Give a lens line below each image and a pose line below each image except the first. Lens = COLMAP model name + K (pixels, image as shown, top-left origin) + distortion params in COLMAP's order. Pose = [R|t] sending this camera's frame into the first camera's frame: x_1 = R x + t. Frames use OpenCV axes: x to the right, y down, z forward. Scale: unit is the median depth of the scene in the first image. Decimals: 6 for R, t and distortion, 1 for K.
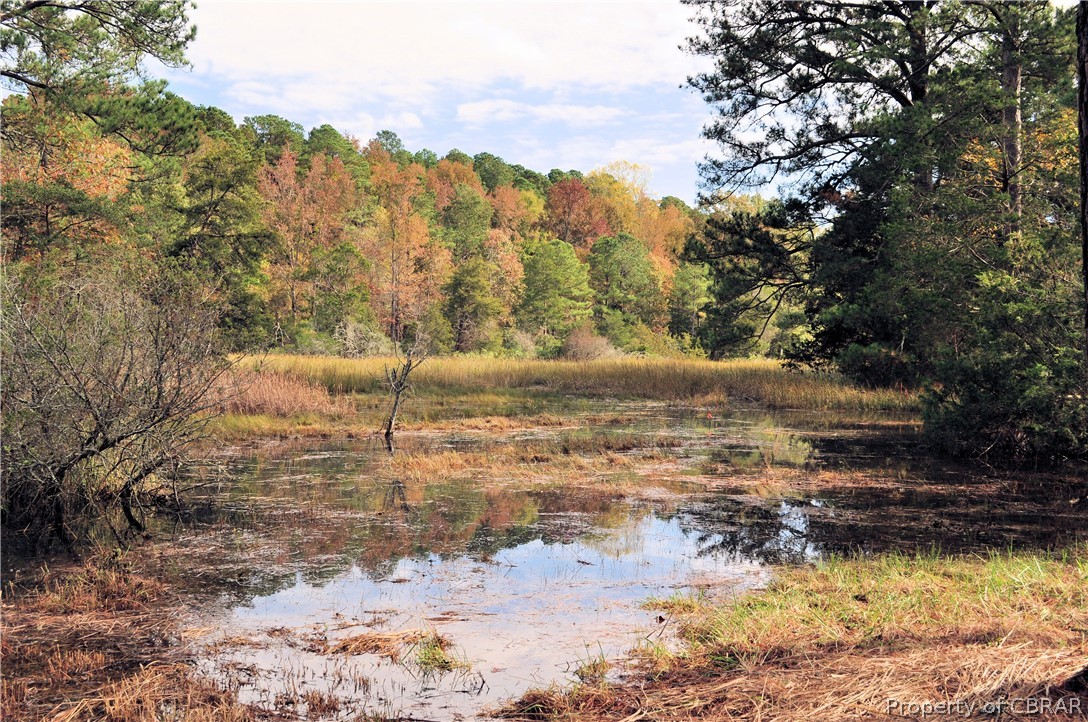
lens RADIAL K [[1315.7, 0, 544.0], [0, 1315.7, 361.0], [0, 0, 1]] dist [-0.002591, -0.001094]
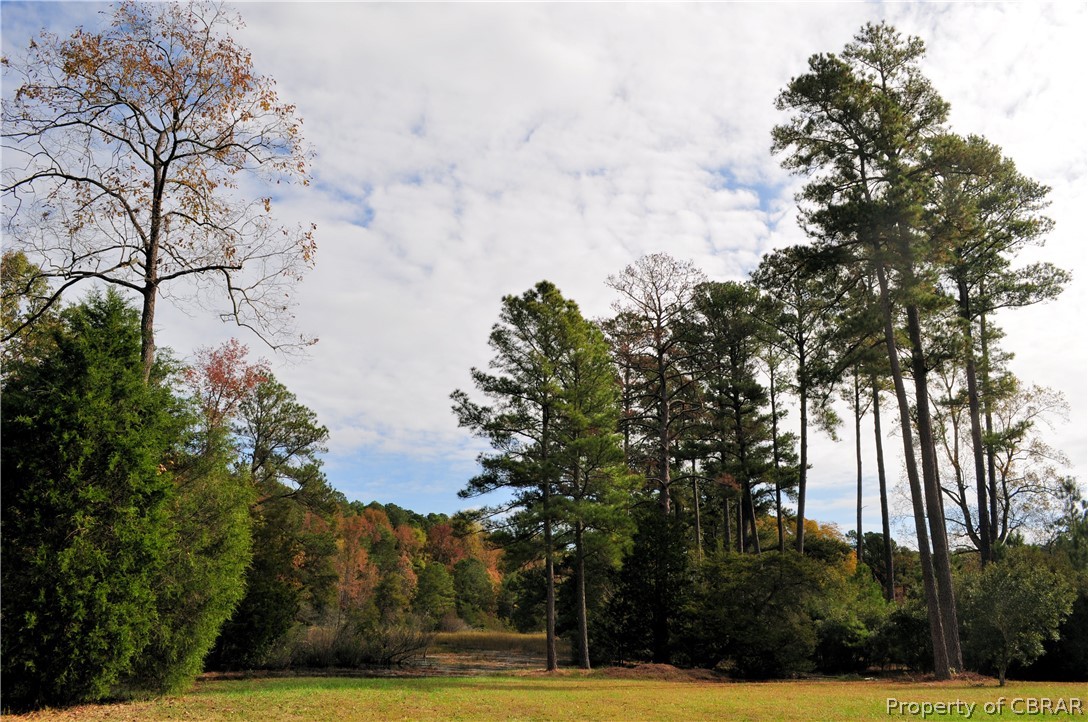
lens RADIAL K [[985.3, 0, 544.0], [0, 985.3, 361.0], [0, 0, 1]] dist [-0.011004, -0.002089]
pose [[0.989188, 0.056404, 0.135369, -0.042320], [-0.018586, 0.963851, -0.265794, -0.002100], [-0.145468, 0.260404, 0.954478, -0.371552]]
